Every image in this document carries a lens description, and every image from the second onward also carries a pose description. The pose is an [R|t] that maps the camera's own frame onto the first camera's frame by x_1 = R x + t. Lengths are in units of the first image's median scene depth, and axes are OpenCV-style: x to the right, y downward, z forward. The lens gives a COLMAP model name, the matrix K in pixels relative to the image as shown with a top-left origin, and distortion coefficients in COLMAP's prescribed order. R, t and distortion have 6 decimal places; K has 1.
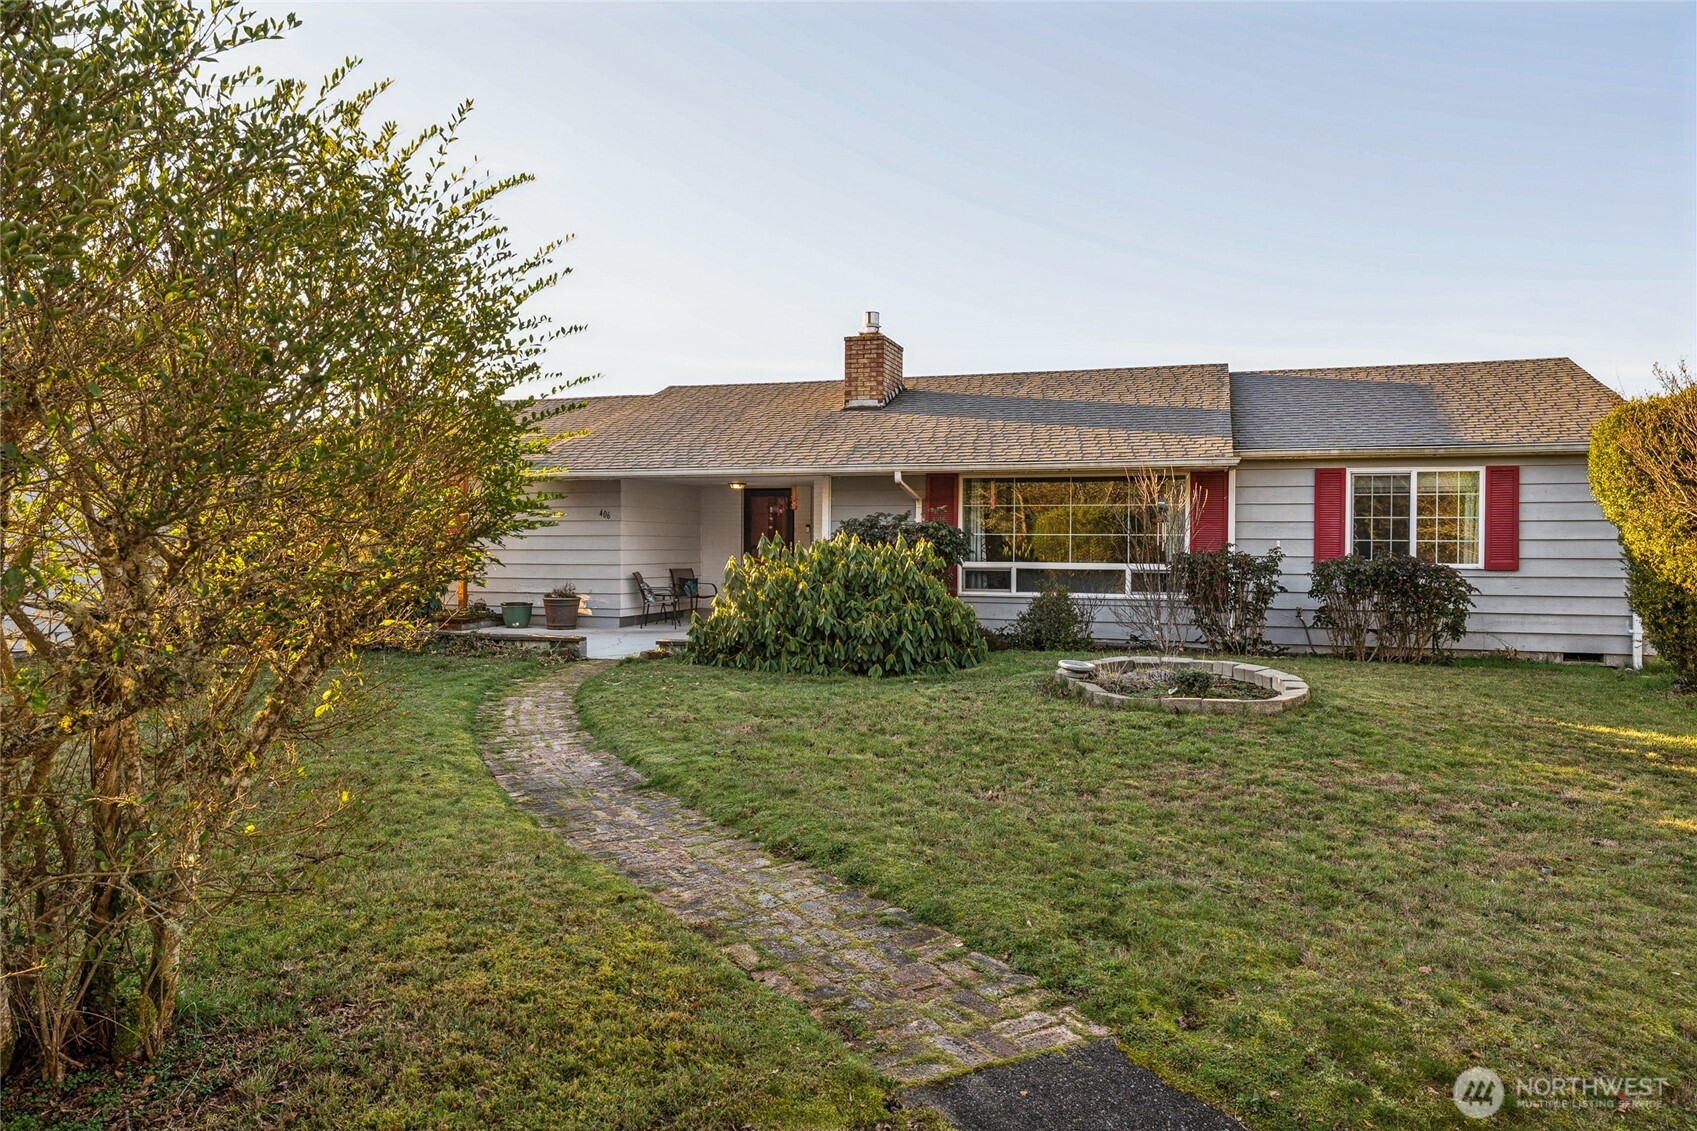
lens RADIAL K [[1140.4, 0, 848.5], [0, 1140.4, 565.5], [0, 0, 1]] dist [0.005269, 0.000609]
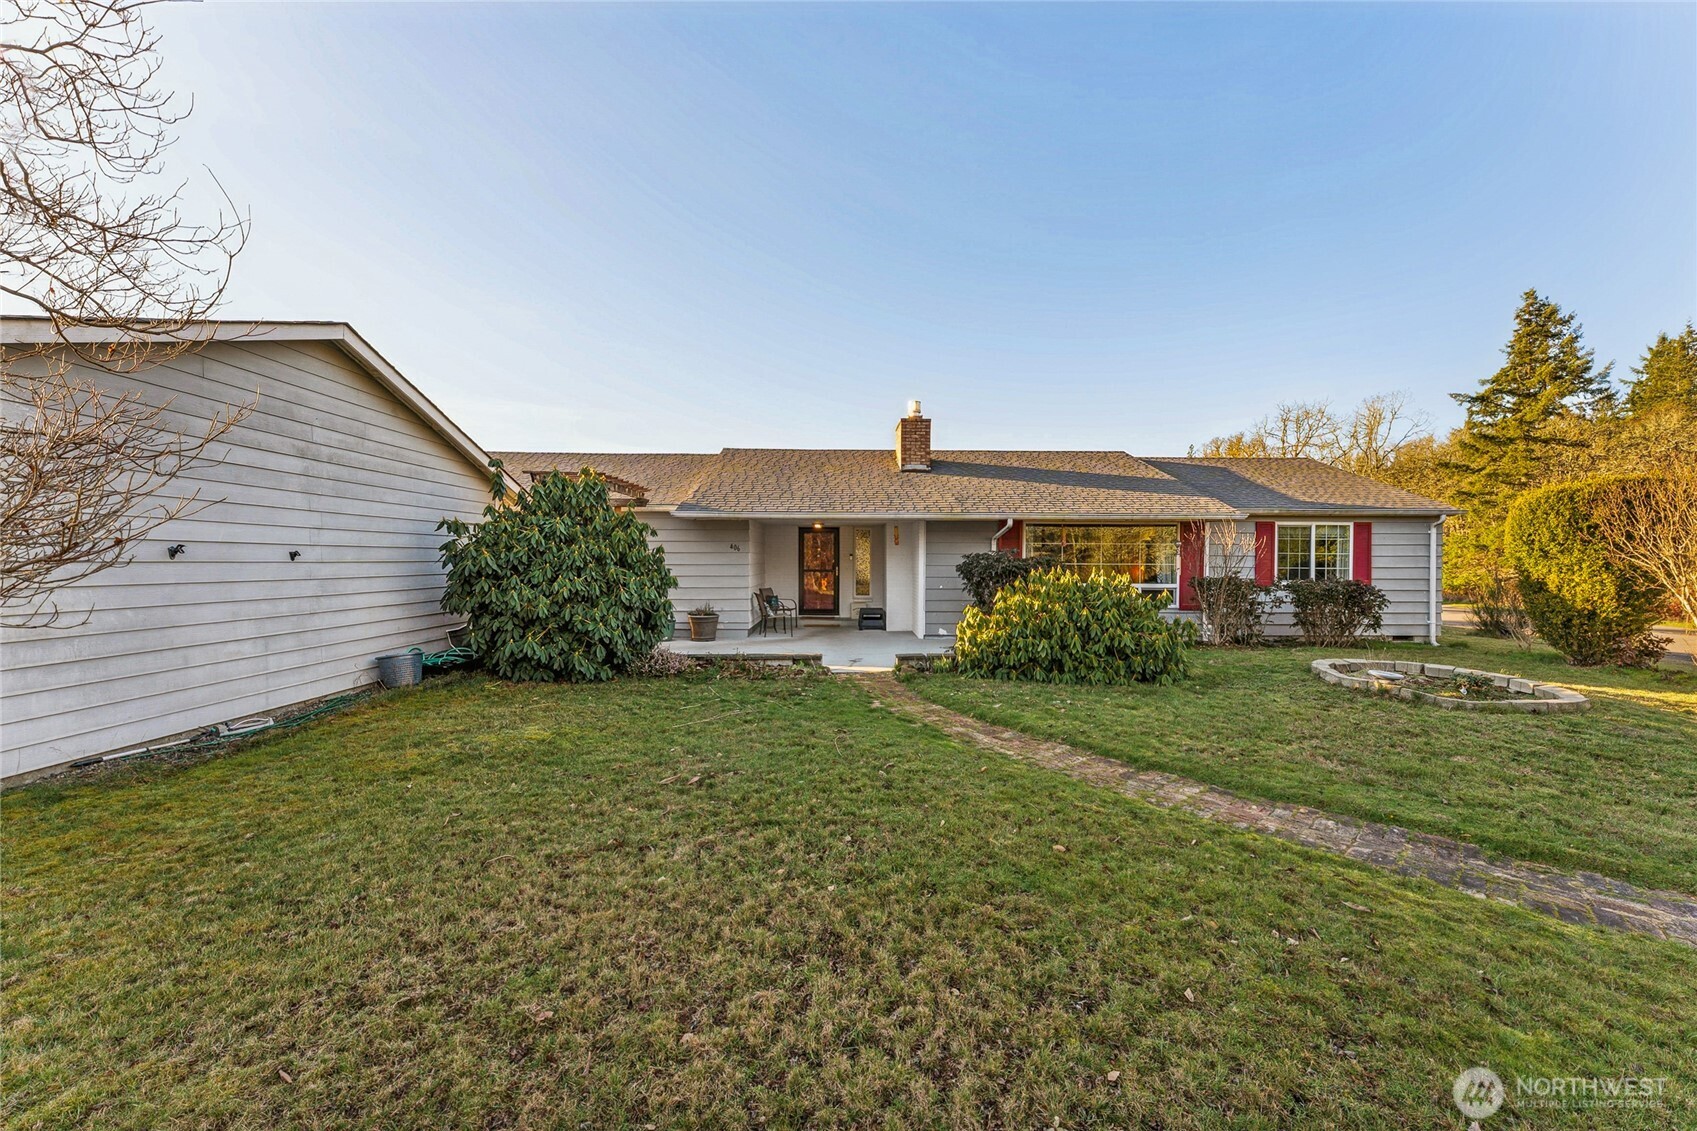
lens RADIAL K [[672.4, 0, 848.5], [0, 672.4, 565.5], [0, 0, 1]] dist [-0.000808, -0.000104]
pose [[0.943557, -0.004316, 0.331183, -0.340336], [0.007149, 0.999948, -0.007334, -0.018542], [-0.331134, 0.009287, 0.943538, 0.265593]]
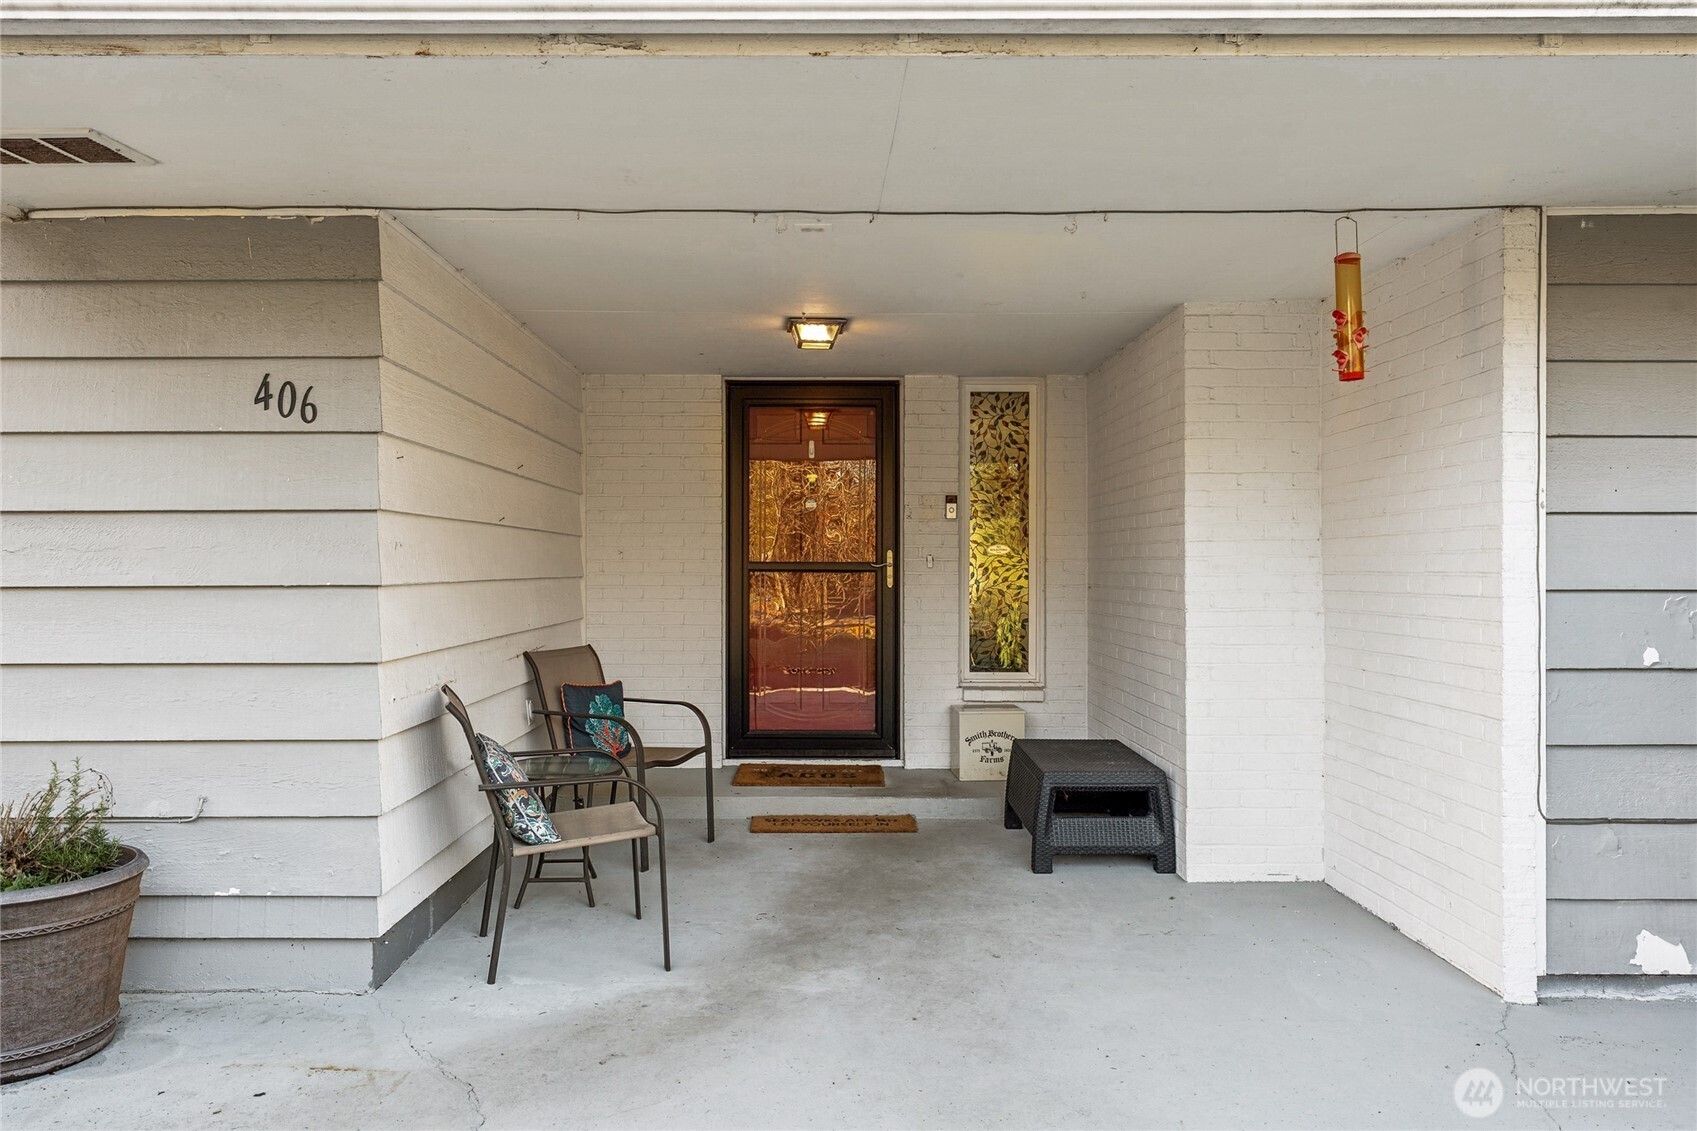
lens RADIAL K [[1140.4, 0, 848.5], [0, 1140.4, 565.5], [0, 0, 1]] dist [0.005269, 0.000609]
pose [[0.939404, -0.004706, 0.342781, -0.190950], [0.010834, 0.999814, -0.015963, -0.013063], [-0.342642, 0.018710, 0.939280, 0.789747]]
